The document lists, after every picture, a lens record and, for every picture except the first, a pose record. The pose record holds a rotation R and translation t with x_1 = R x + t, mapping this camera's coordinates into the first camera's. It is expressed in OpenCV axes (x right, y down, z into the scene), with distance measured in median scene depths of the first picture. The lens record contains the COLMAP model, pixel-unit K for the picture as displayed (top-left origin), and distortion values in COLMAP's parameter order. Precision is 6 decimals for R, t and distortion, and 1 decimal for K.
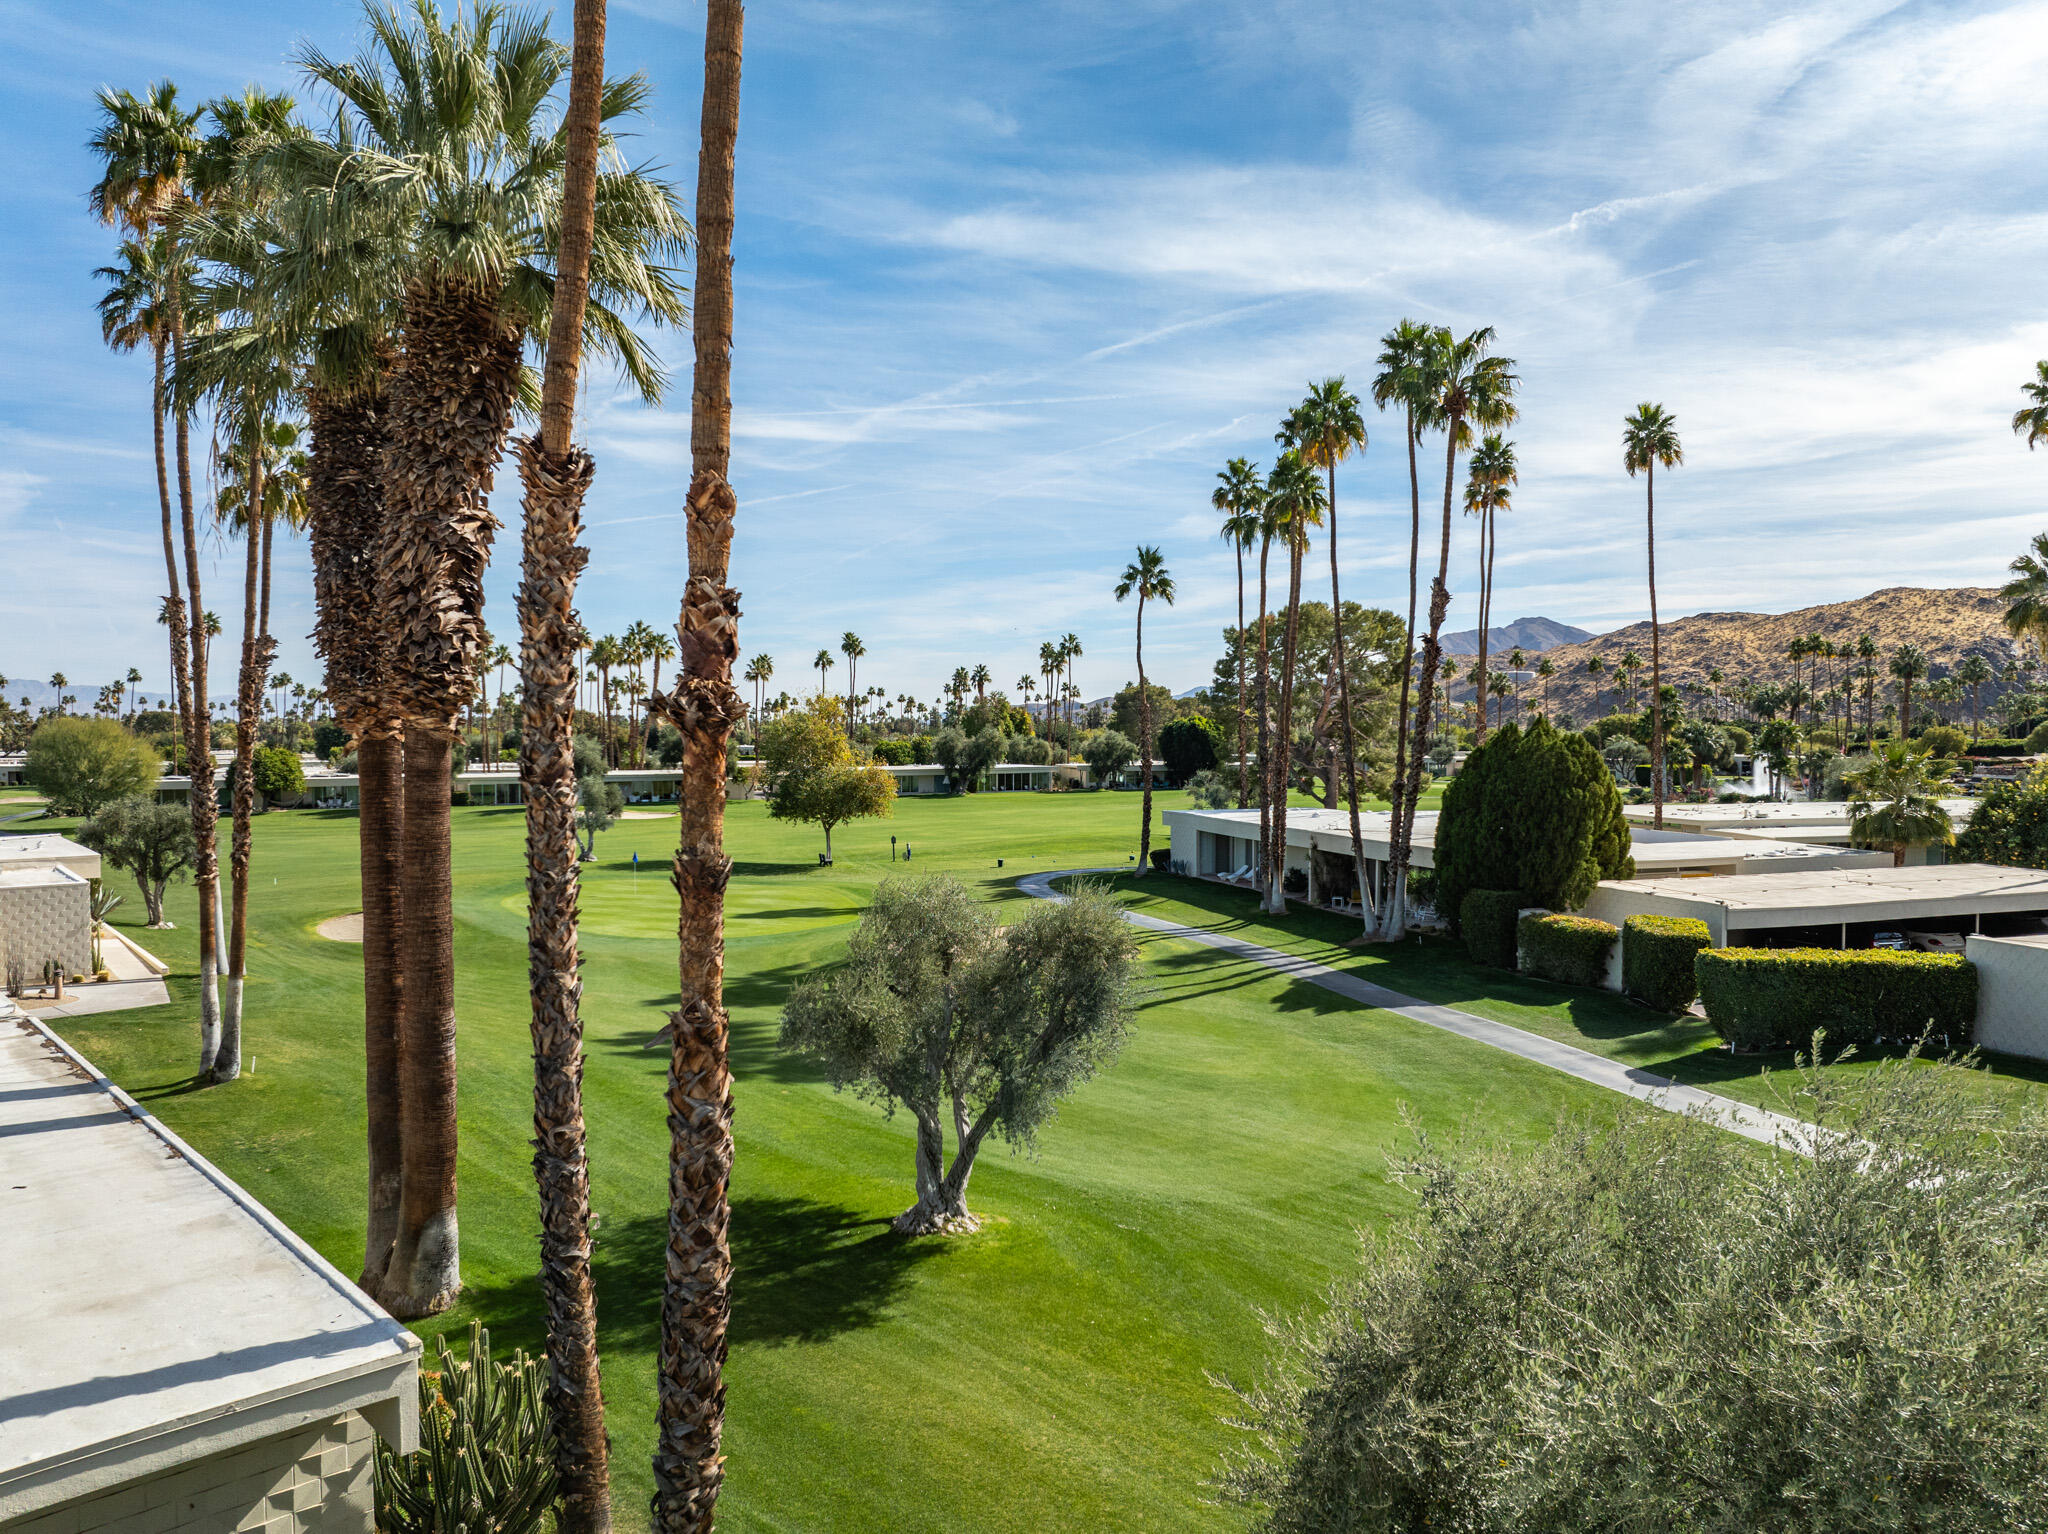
lens RADIAL K [[1436.1, 0, 1024.0], [0, 1436.1, 767.0], [0, 0, 1]] dist [-0.024116, -0.000532]
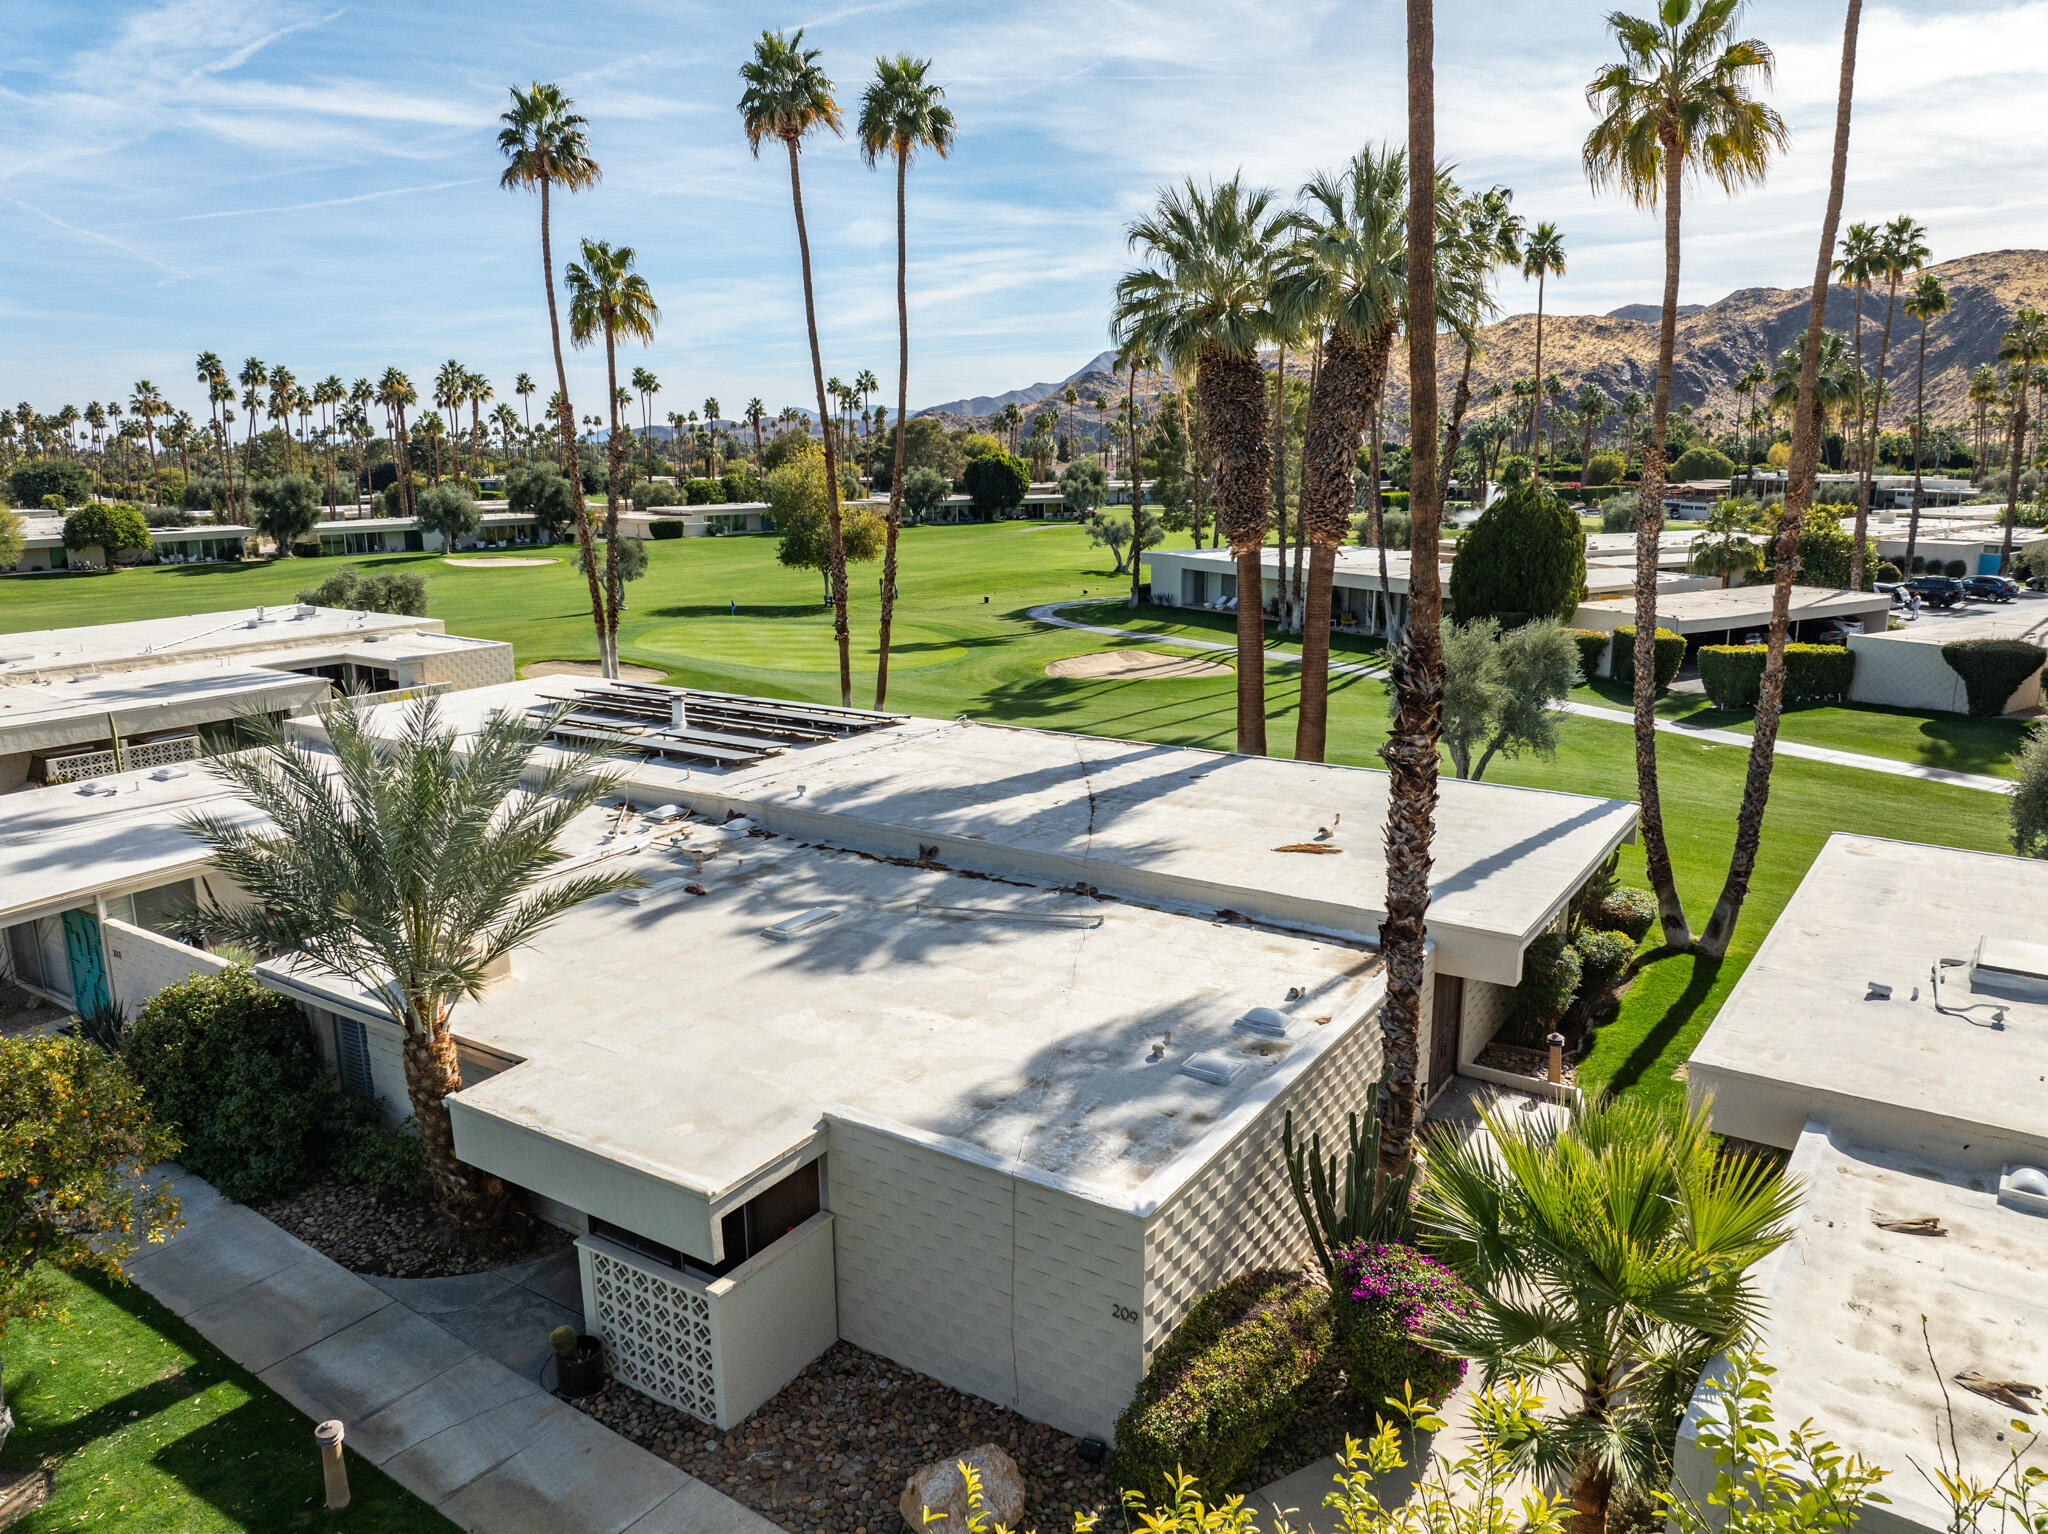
lens RADIAL K [[1456.6, 0, 1024.0], [0, 1456.6, 767.0], [0, 0, 1]] dist [-0.035744, -0.002747]
pose [[0.972577, -0.056123, 0.225707, -0.154303], [0.012800, 0.981894, 0.188996, -0.013246], [-0.232227, -0.180924, 0.955687, -0.095592]]
